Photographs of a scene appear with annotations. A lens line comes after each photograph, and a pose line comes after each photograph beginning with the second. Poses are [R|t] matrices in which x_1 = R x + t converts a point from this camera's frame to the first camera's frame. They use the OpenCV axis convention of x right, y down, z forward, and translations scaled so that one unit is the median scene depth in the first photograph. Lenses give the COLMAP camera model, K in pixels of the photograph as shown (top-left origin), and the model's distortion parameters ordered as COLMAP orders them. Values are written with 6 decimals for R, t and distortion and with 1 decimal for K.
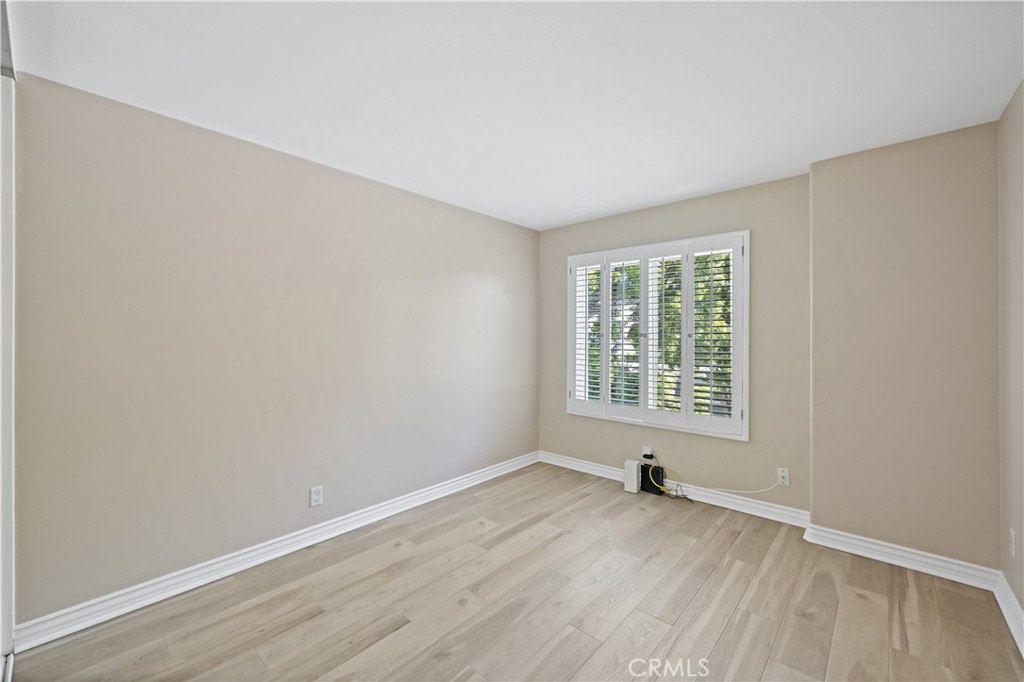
lens RADIAL K [[403.5, 0, 513.6], [0, 403.5, 338.0], [0, 0, 1]] dist [-0.000085, -0.000031]
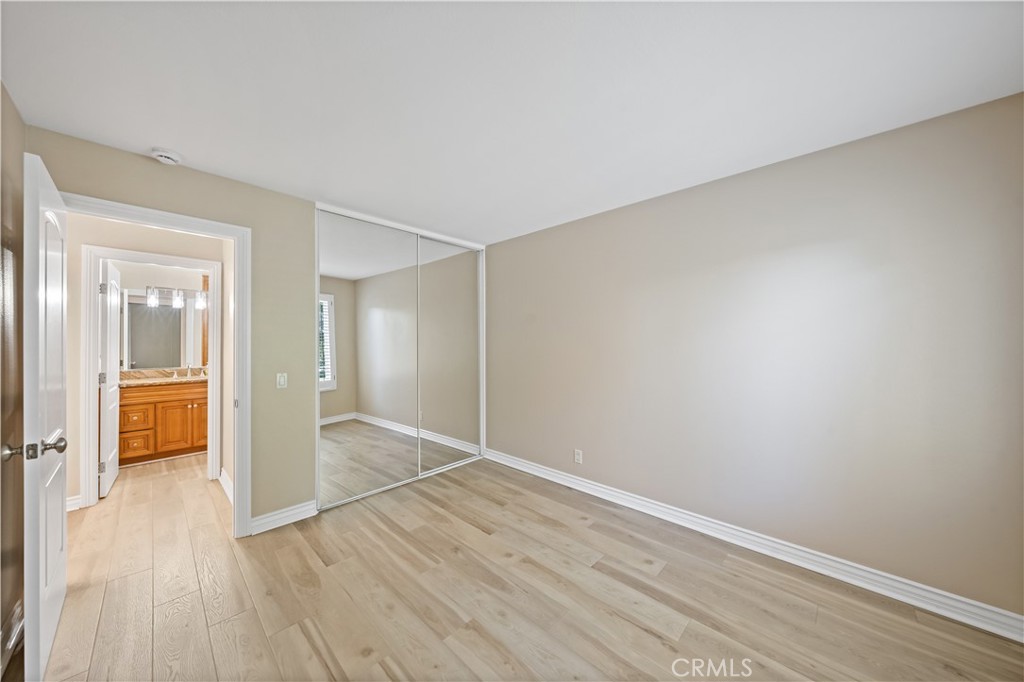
lens RADIAL K [[354.2, 0, 513.7], [0, 354.2, 341.3], [0, 0, 1]] dist [-0.000028, 0.000053]
pose [[-0.032342, -0.001272, -0.999476, 0.787784], [-0.002884, 0.999995, -0.001180, -0.009564], [0.999473, 0.002844, -0.032345, 0.845044]]
